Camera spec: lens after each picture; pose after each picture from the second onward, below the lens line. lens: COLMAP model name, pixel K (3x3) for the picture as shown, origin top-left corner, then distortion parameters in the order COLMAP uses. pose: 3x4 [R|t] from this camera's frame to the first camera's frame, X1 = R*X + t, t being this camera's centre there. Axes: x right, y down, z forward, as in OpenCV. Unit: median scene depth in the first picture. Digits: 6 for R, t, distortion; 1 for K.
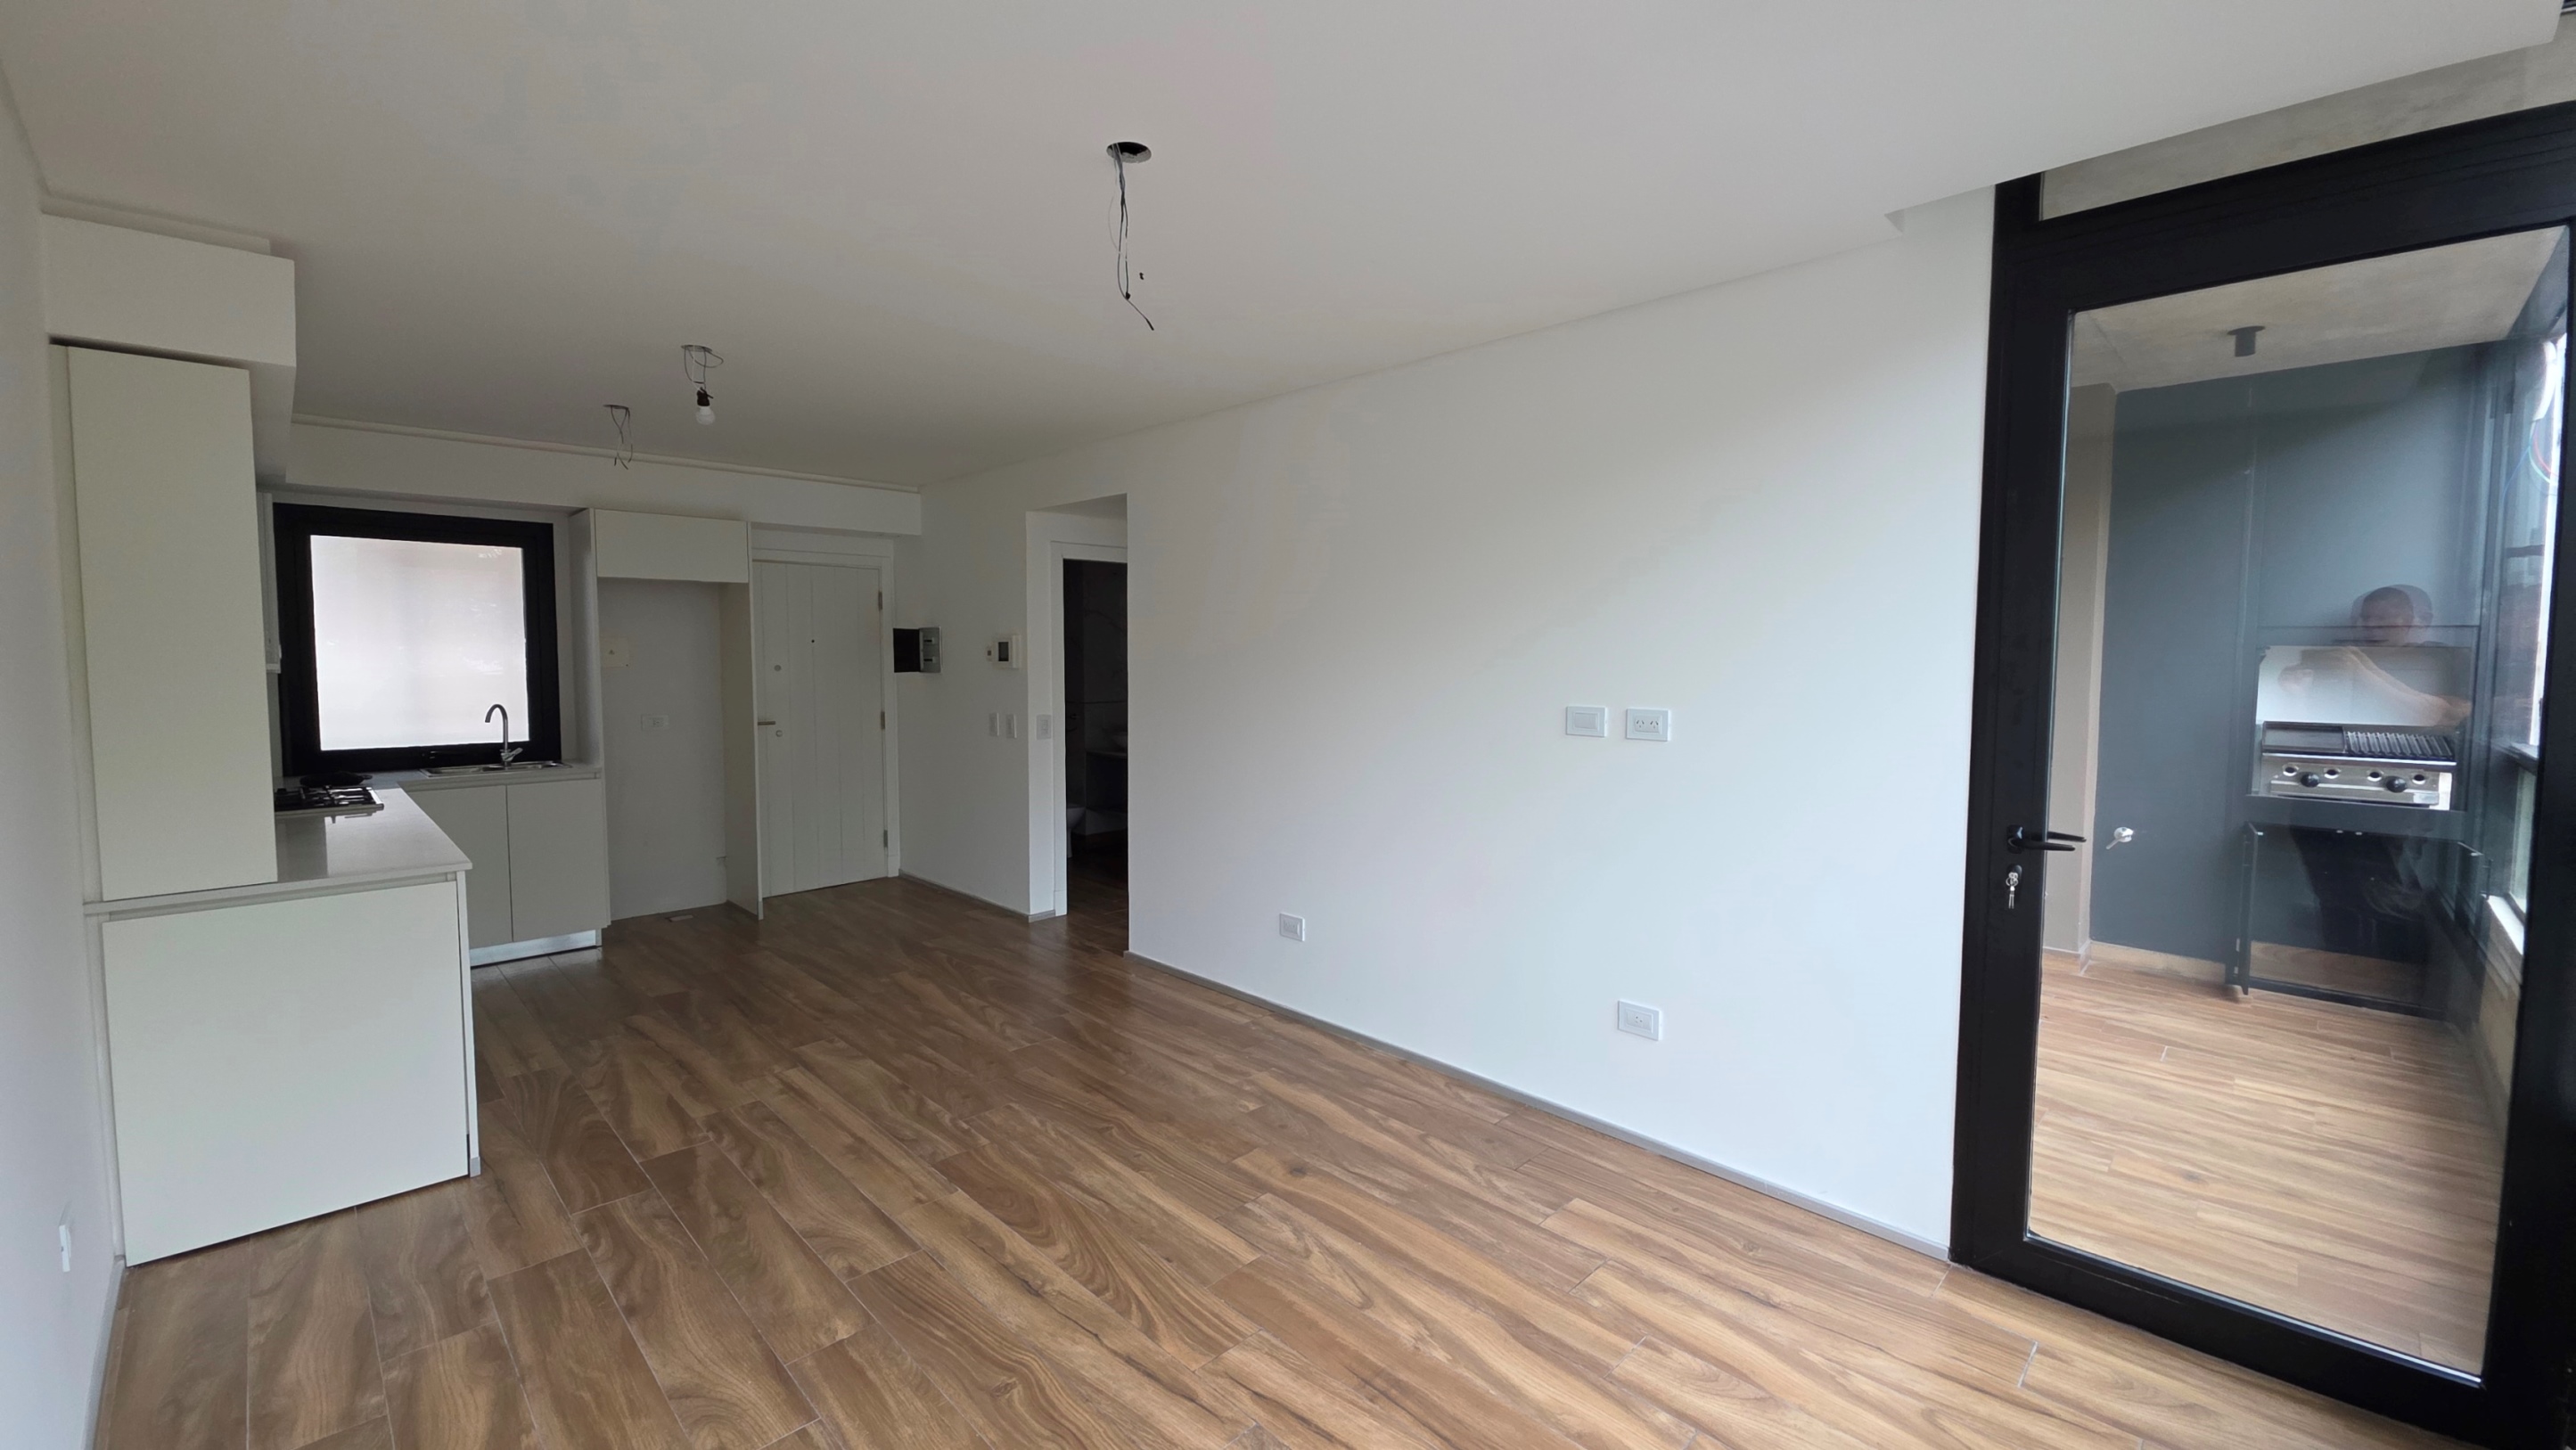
lens RADIAL K [[1022.9, 0, 1287.8], [0, 1022.9, 712.5], [0, 0, 1]] dist [0.014151, -0.008300]
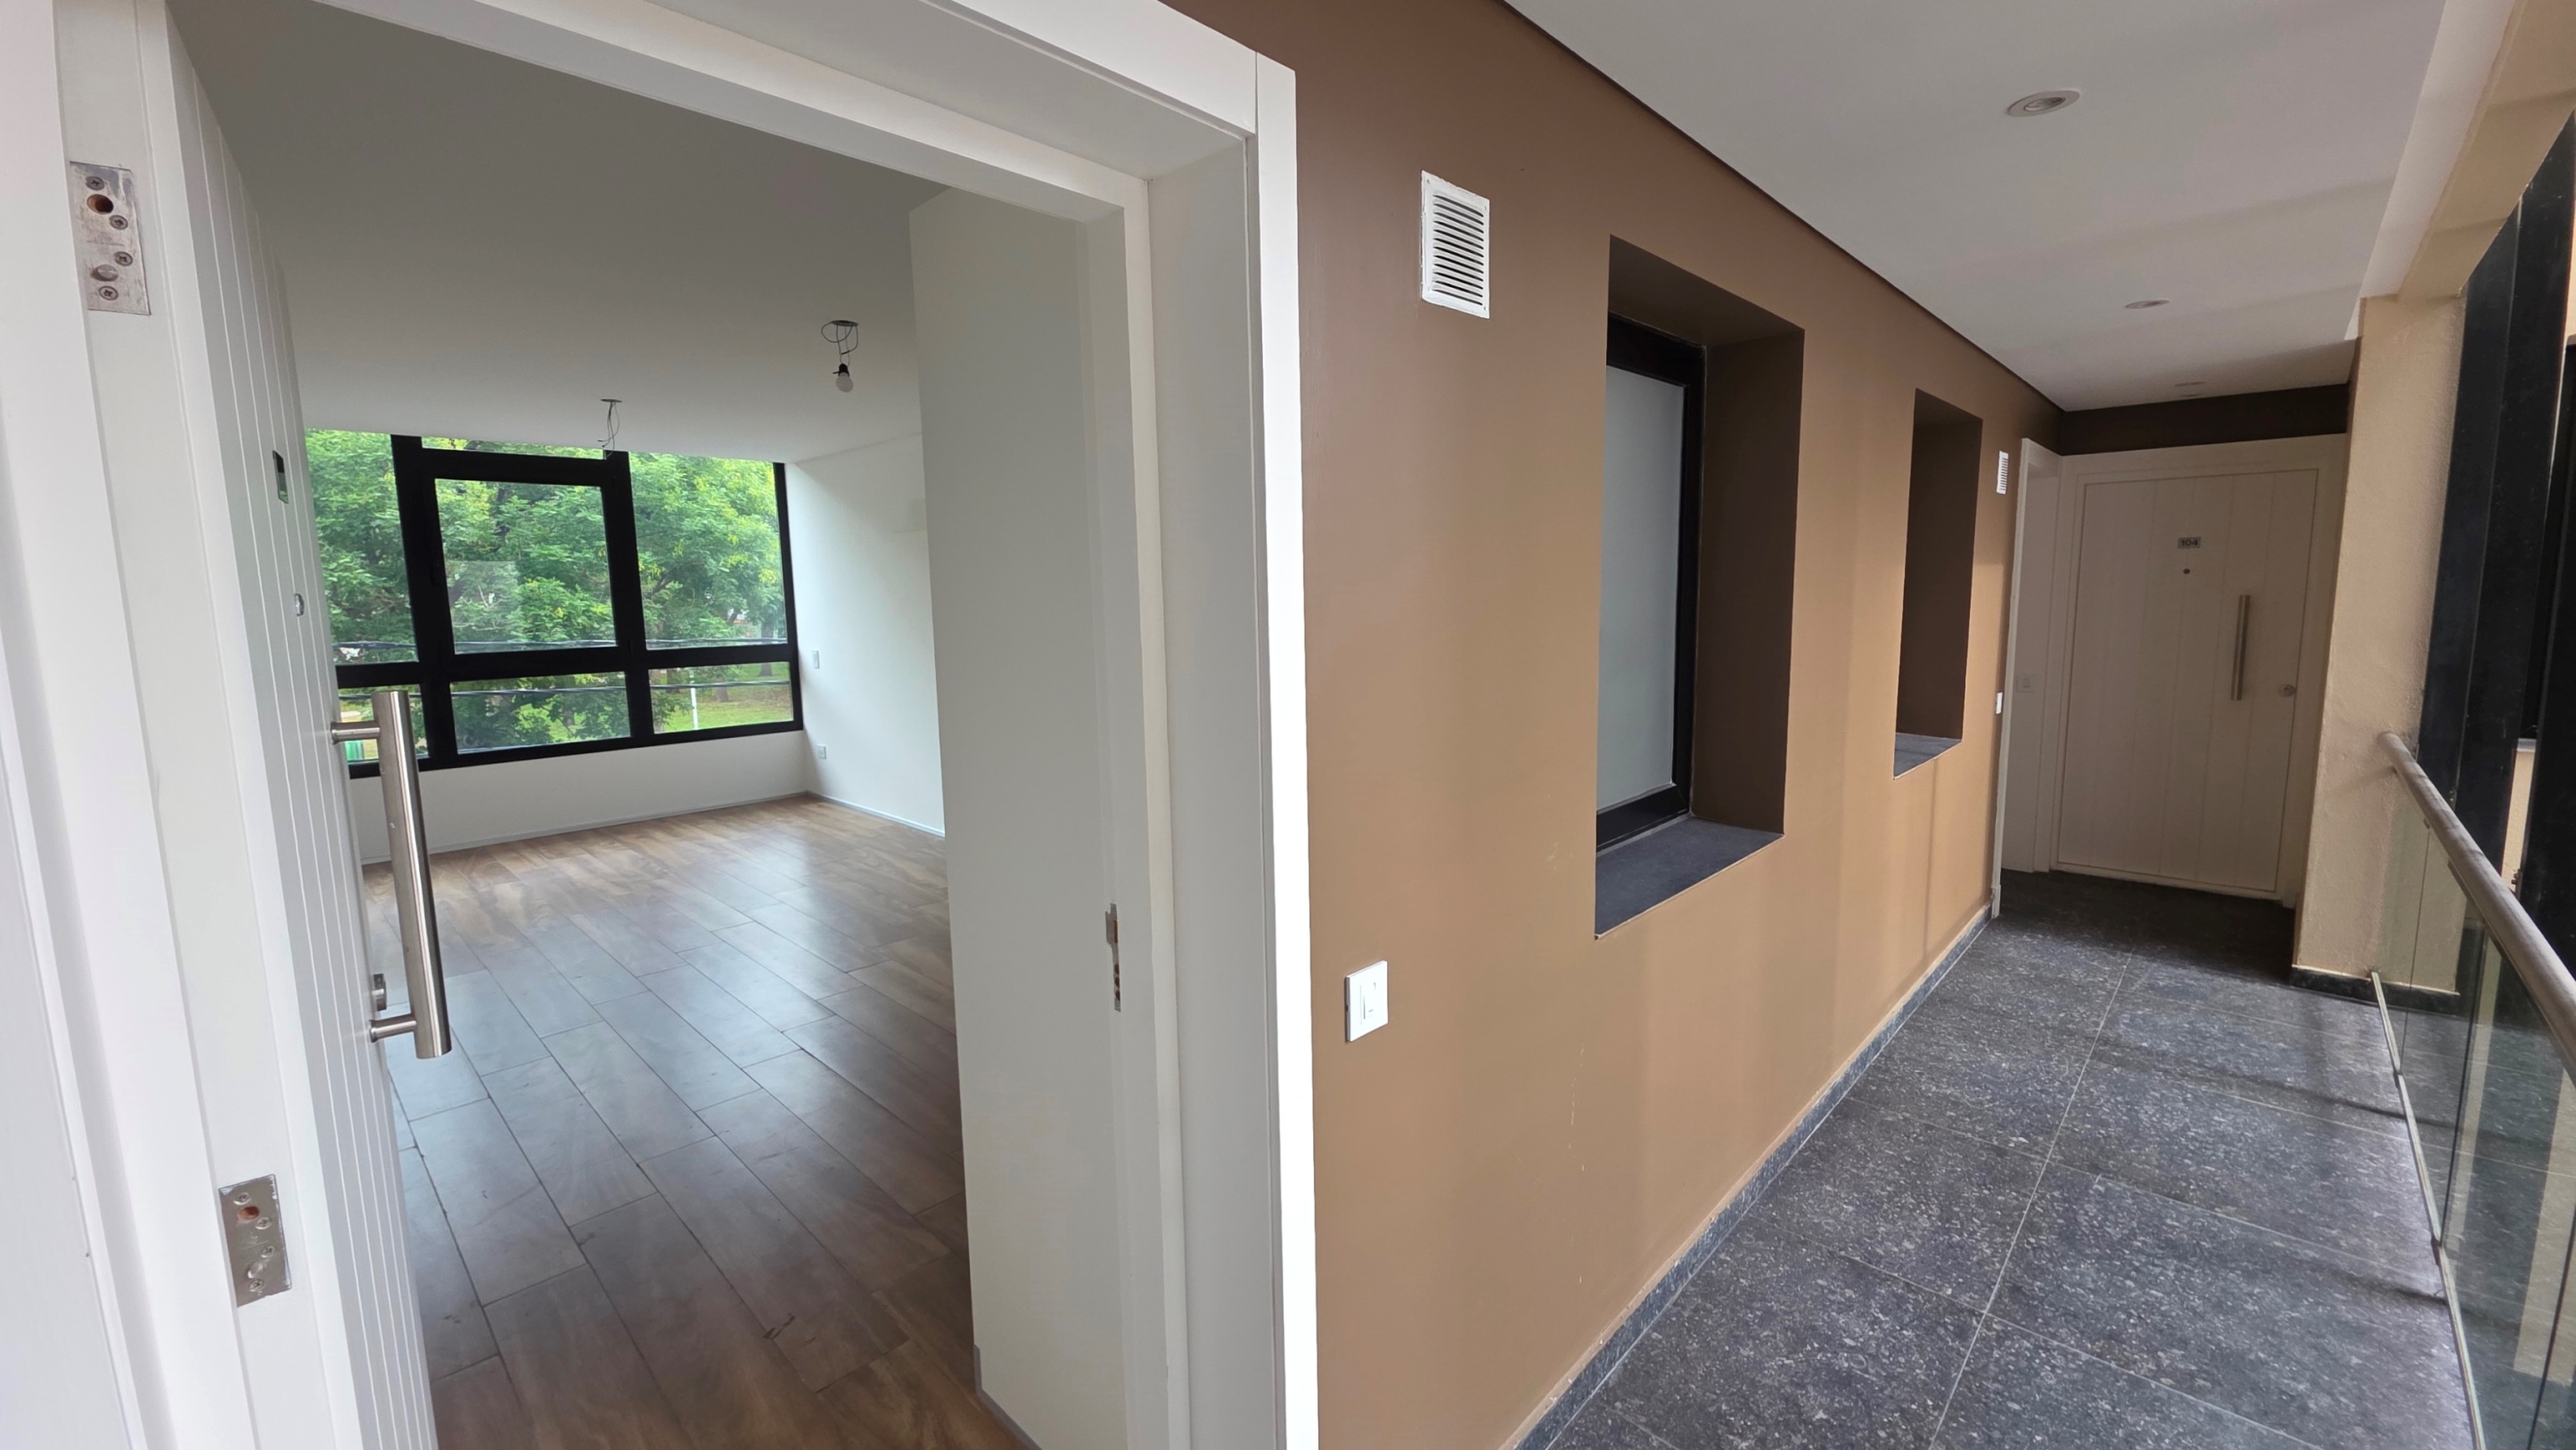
lens RADIAL K [[1018.5, 0, 1288.0], [0, 1018.5, 712.2], [0, 0, 1]] dist [0.006598, -0.000258]
pose [[-0.999417, 0.019592, -0.027975, -1.182543], [0.014158, 0.983071, 0.182676, -0.173309], [0.031080, 0.182173, -0.982775, 2.517454]]
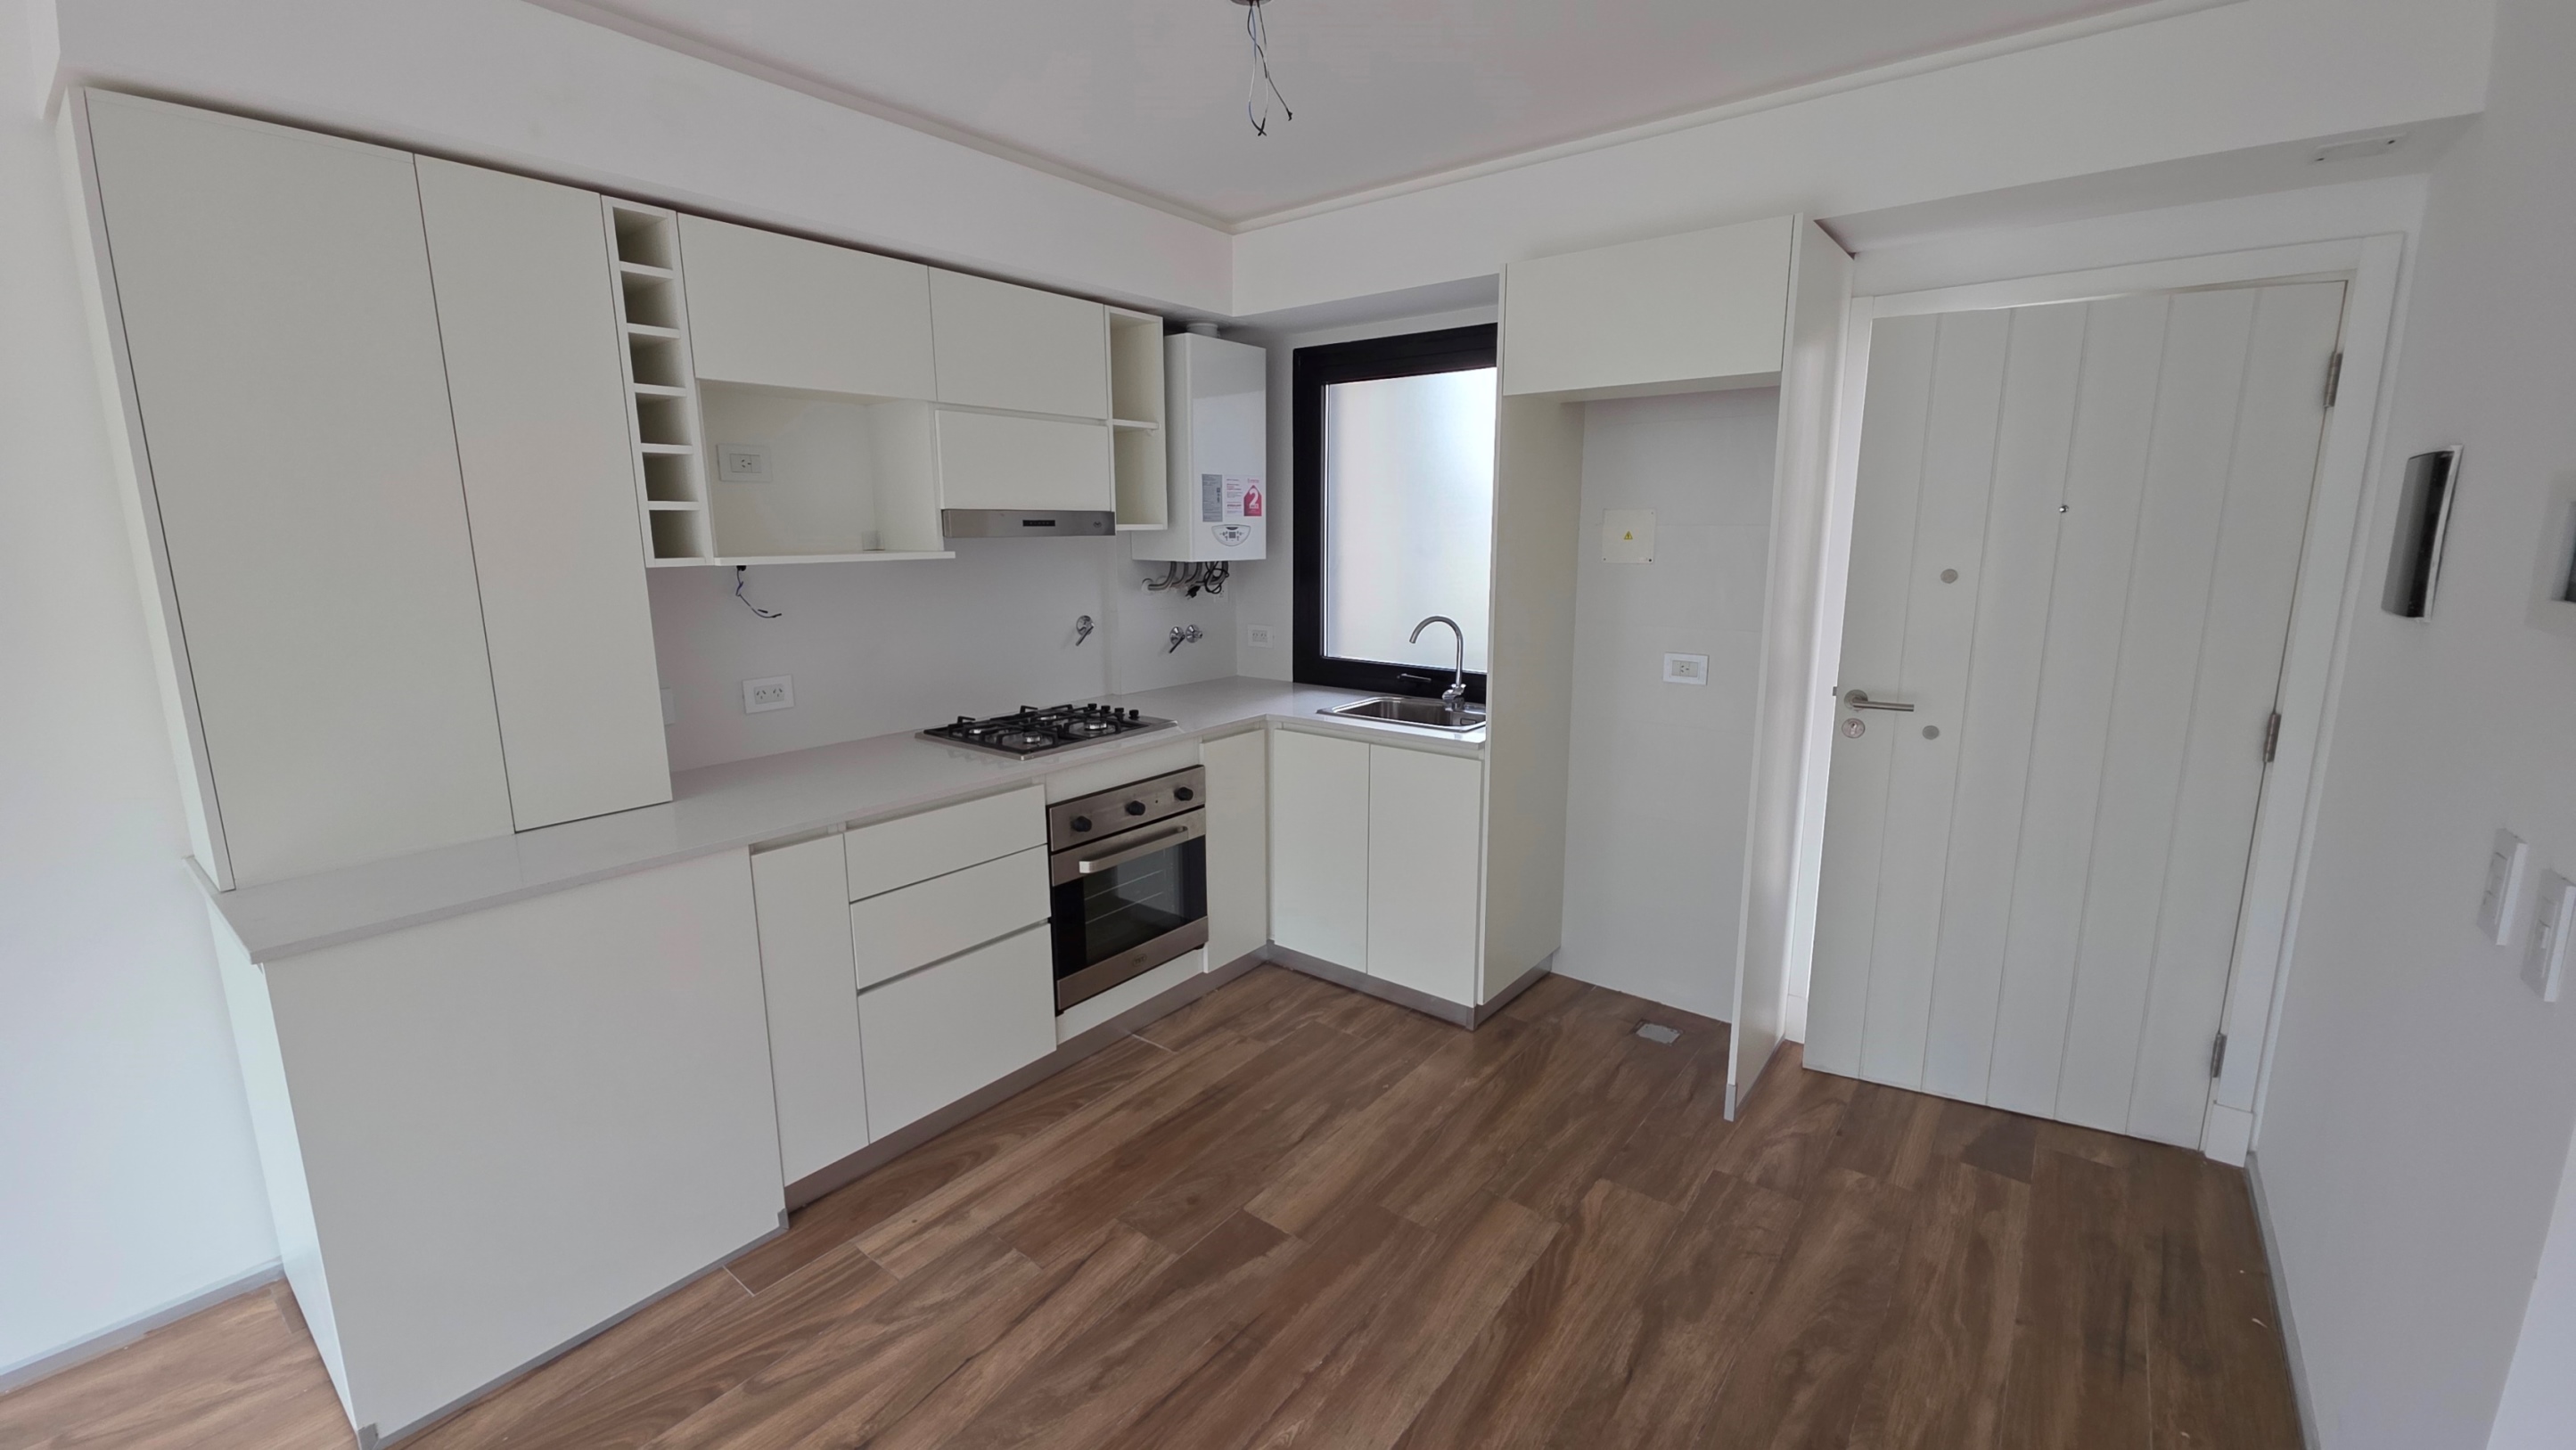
lens RADIAL K [[1022.9, 0, 1287.8], [0, 1022.9, 712.5], [0, 0, 1]] dist [0.014151, -0.008300]
pose [[0.123054, 0.180283, -0.975887, -0.227092], [-0.055894, 0.983059, 0.174560, -0.096395], [0.990825, 0.033066, 0.131046, 1.417567]]
